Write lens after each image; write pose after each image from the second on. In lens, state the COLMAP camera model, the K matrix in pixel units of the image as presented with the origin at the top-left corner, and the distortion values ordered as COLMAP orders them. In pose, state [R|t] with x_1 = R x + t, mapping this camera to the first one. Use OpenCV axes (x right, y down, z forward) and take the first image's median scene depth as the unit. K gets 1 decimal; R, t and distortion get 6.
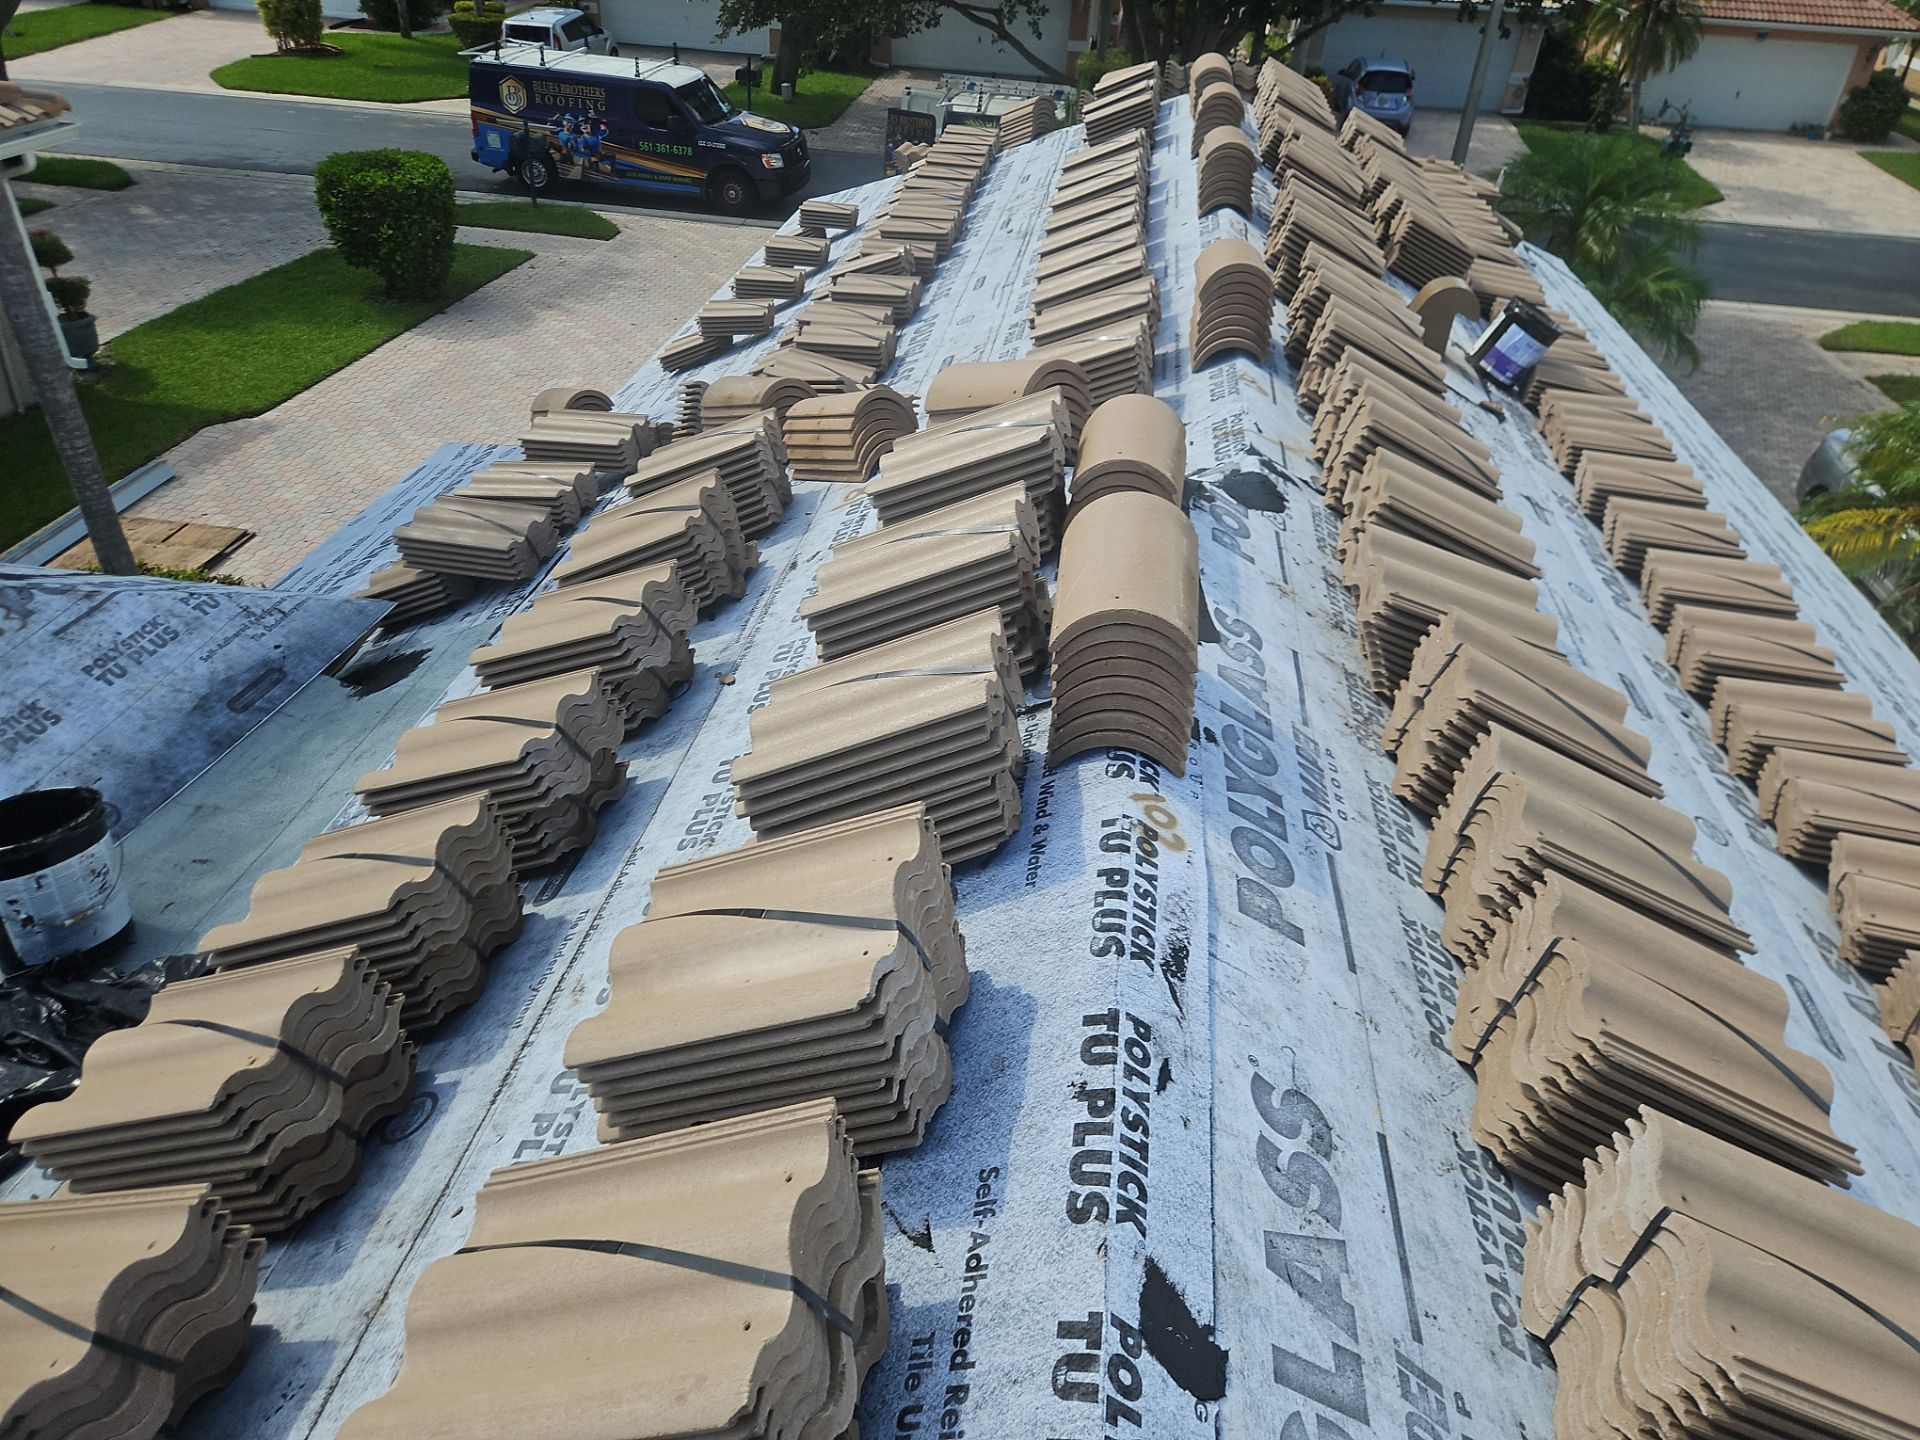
lens RADIAL K [[1270.7, 0, 960.0], [0, 1270.7, 720.0], [0, 0, 1]] dist [0.085268, -0.075458]
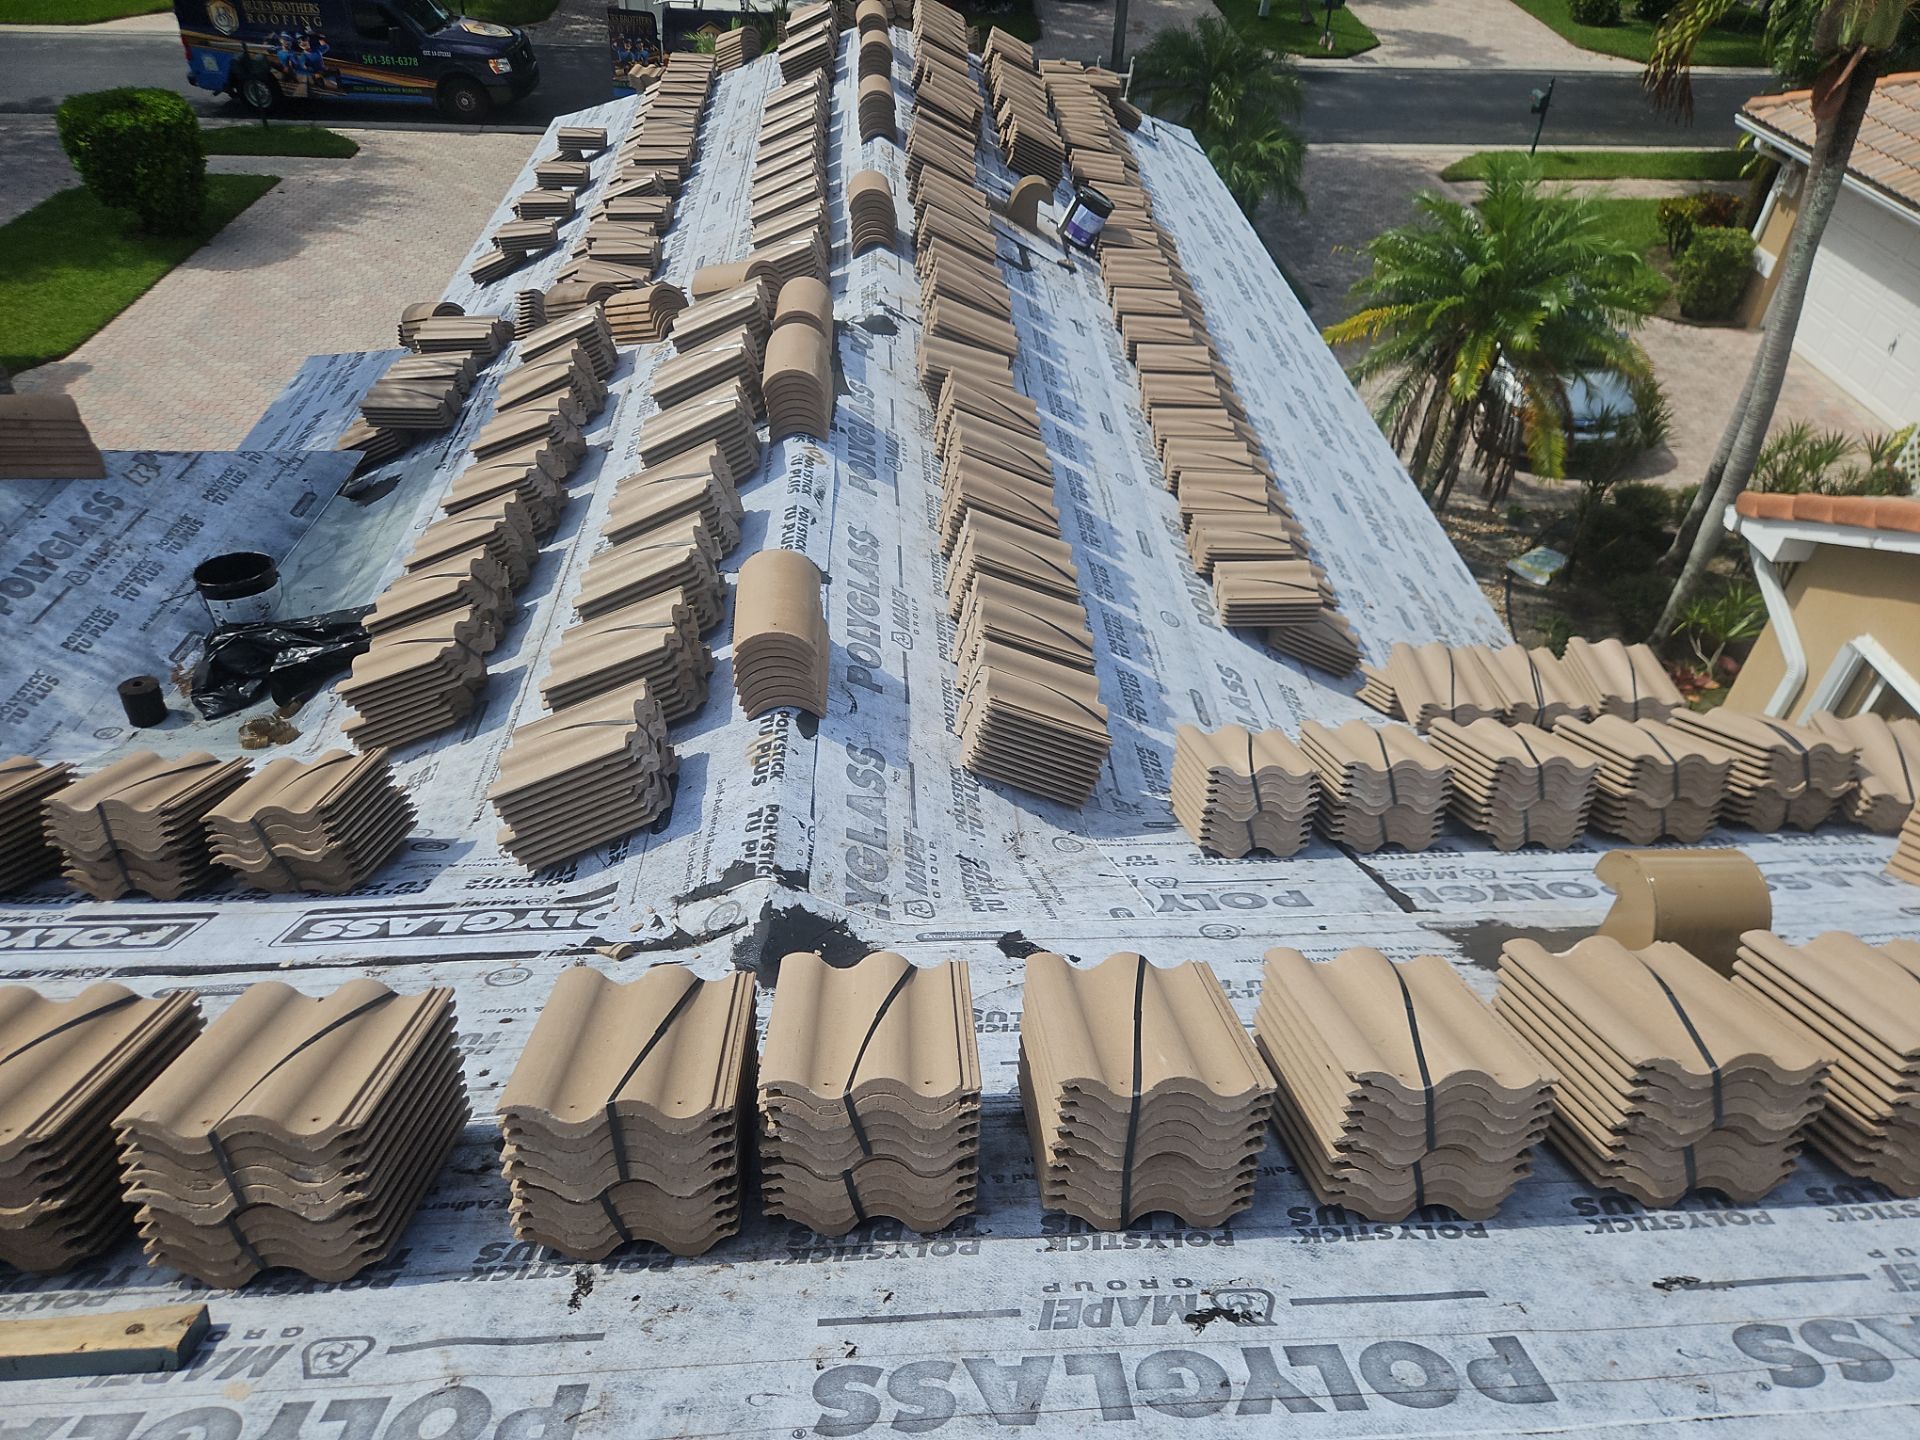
lens RADIAL K [[1270.7, 0, 960.0], [0, 1270.7, 720.0], [0, 0, 1]] dist [0.085268, -0.075458]
pose [[0.981165, -0.134955, 0.138213, 0.006071], [0.122496, 0.987909, 0.095034, 0.119445], [-0.149367, -0.076313, 0.985833, -0.473172]]
